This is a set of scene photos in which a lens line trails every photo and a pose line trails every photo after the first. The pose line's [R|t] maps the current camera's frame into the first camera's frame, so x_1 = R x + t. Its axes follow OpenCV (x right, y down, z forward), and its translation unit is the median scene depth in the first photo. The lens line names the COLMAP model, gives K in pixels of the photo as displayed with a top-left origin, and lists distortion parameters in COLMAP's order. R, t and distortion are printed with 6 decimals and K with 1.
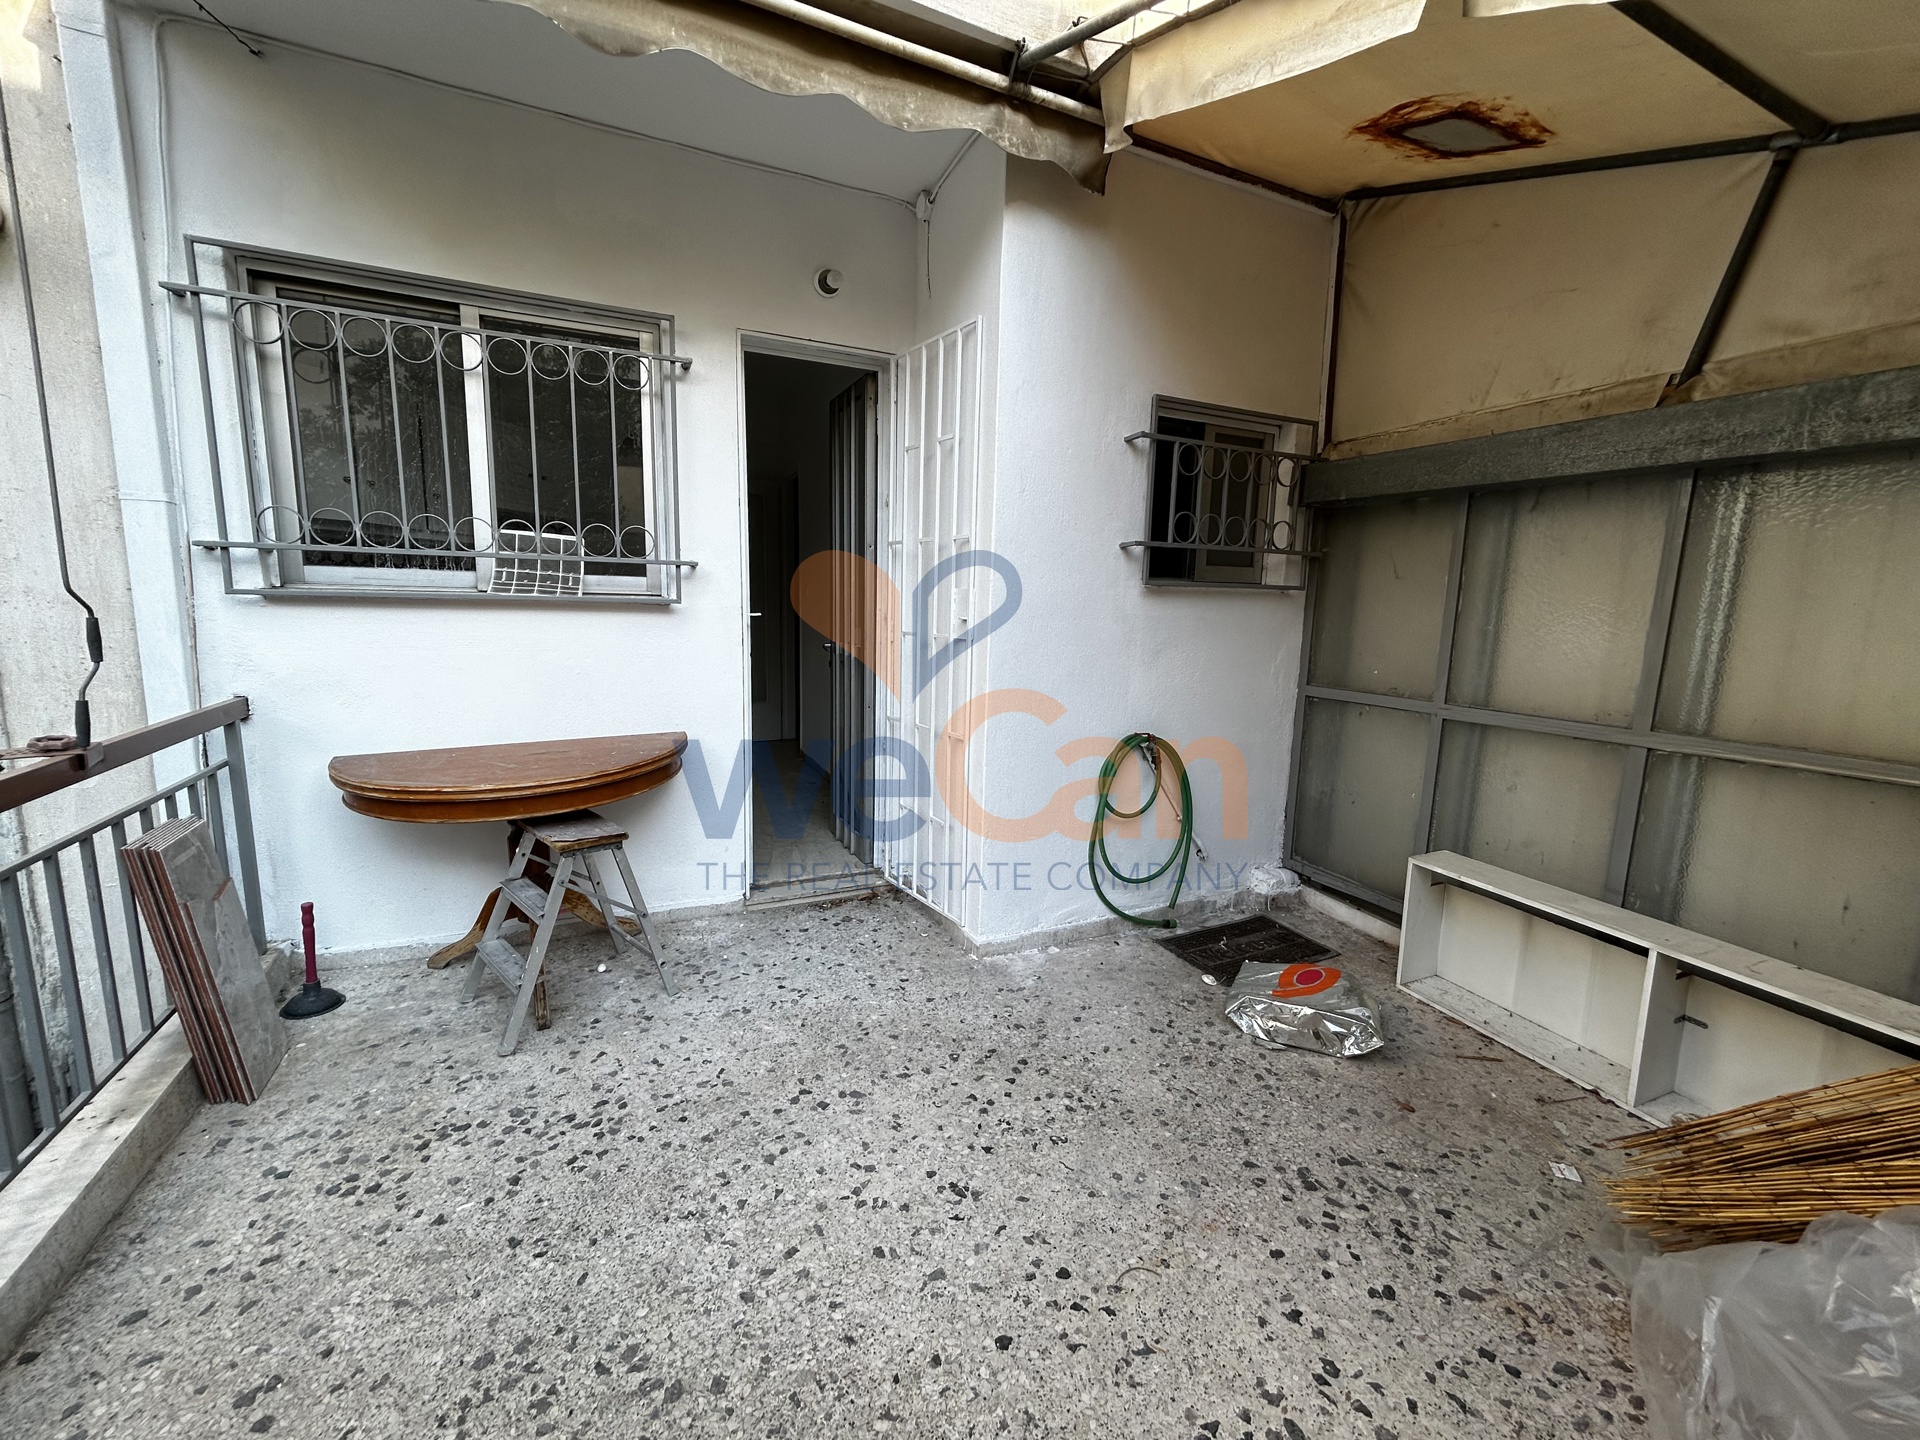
lens RADIAL K [[778.4, 0, 946.2], [0, 778.4, 715.3], [0, 0, 1]] dist [0.003454, -0.000150]
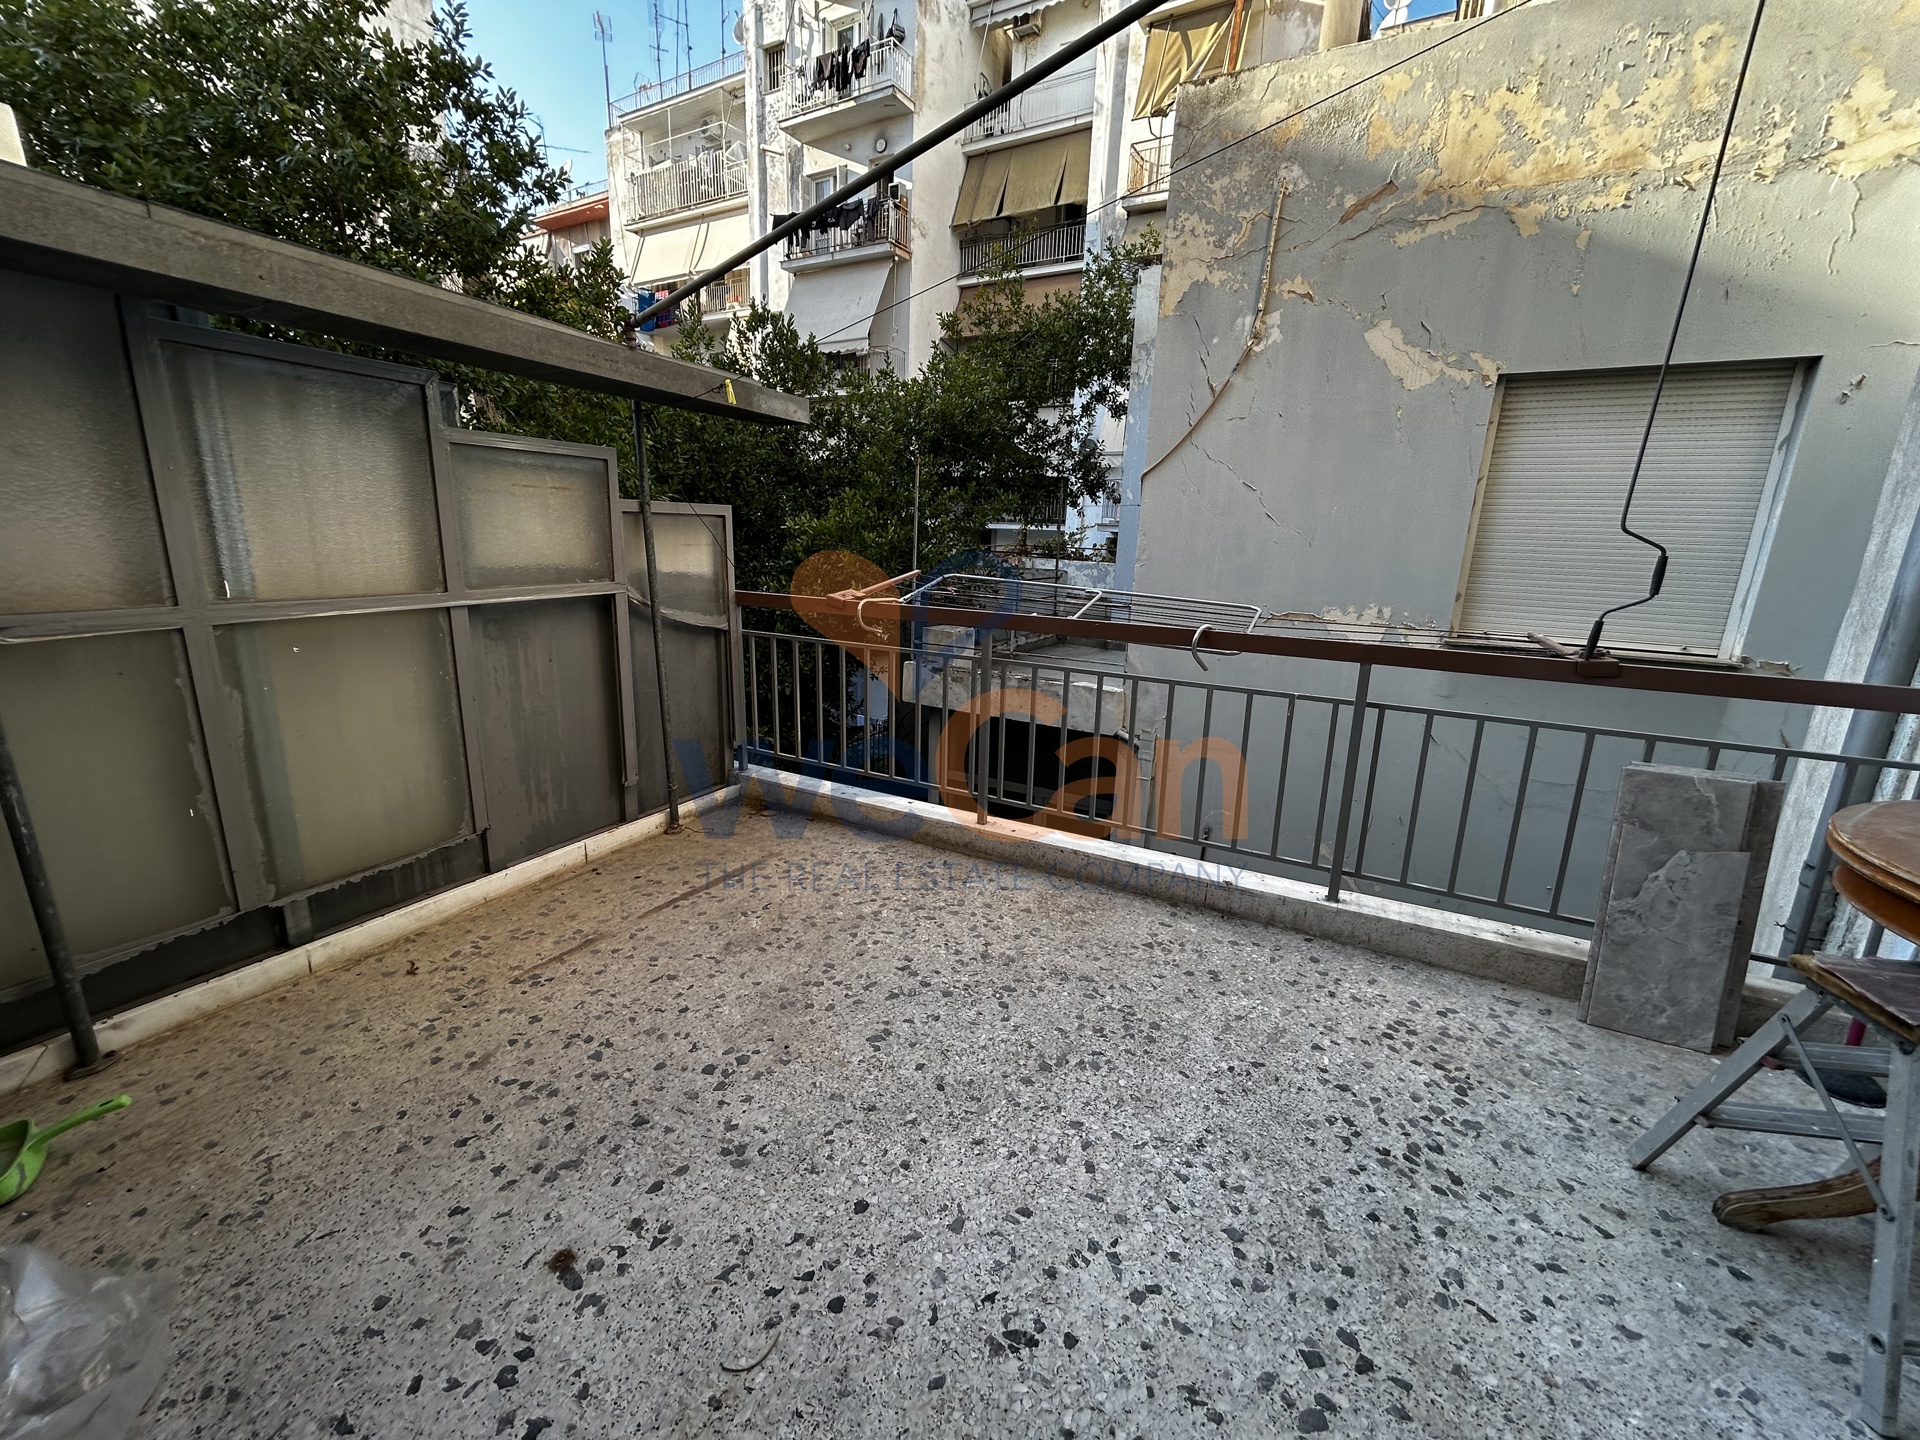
lens RADIAL K [[778.4, 0, 956.2], [0, 778.4, 713.3], [0, 0, 1]] dist [0.003454, -0.000150]
pose [[-0.795568, 0.086598, -0.599644, 0.391856], [-0.145771, 0.933299, 0.328182, -0.117757], [0.588067, 0.348501, -0.729879, 1.170757]]
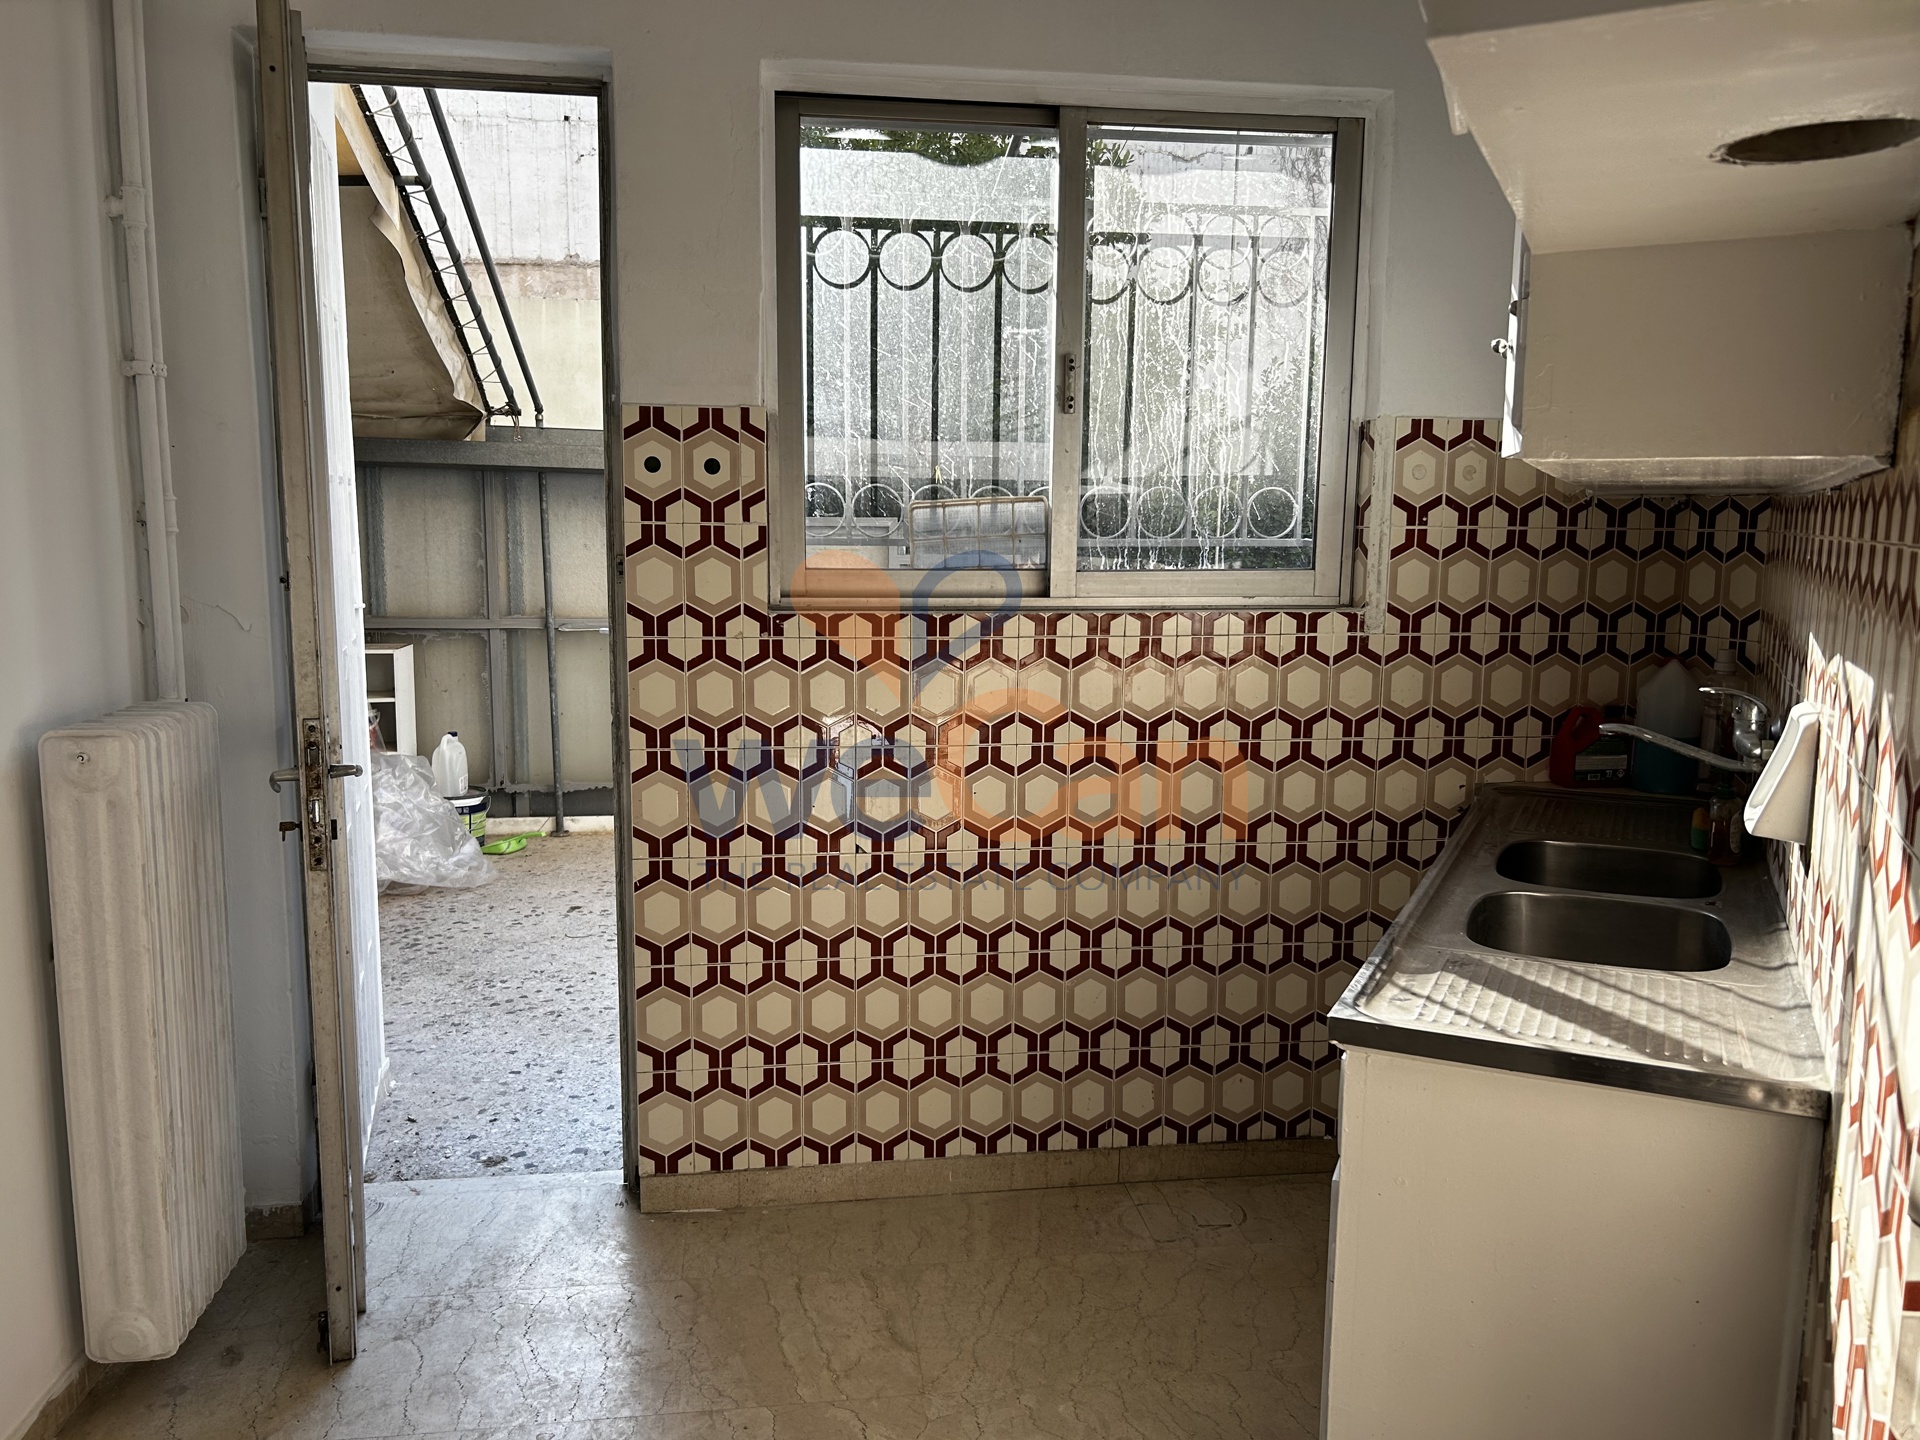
lens RADIAL K [[1456.2, 0, 958.0], [0, 1456.2, 732.4], [0, 0, 1]] dist [0.051428, -0.066374]
pose [[-0.959357, -0.073622, 0.272423, -1.172403], [0.010643, 0.955242, 0.295635, -0.555848], [-0.281995, 0.286519, -0.915634, 2.940226]]
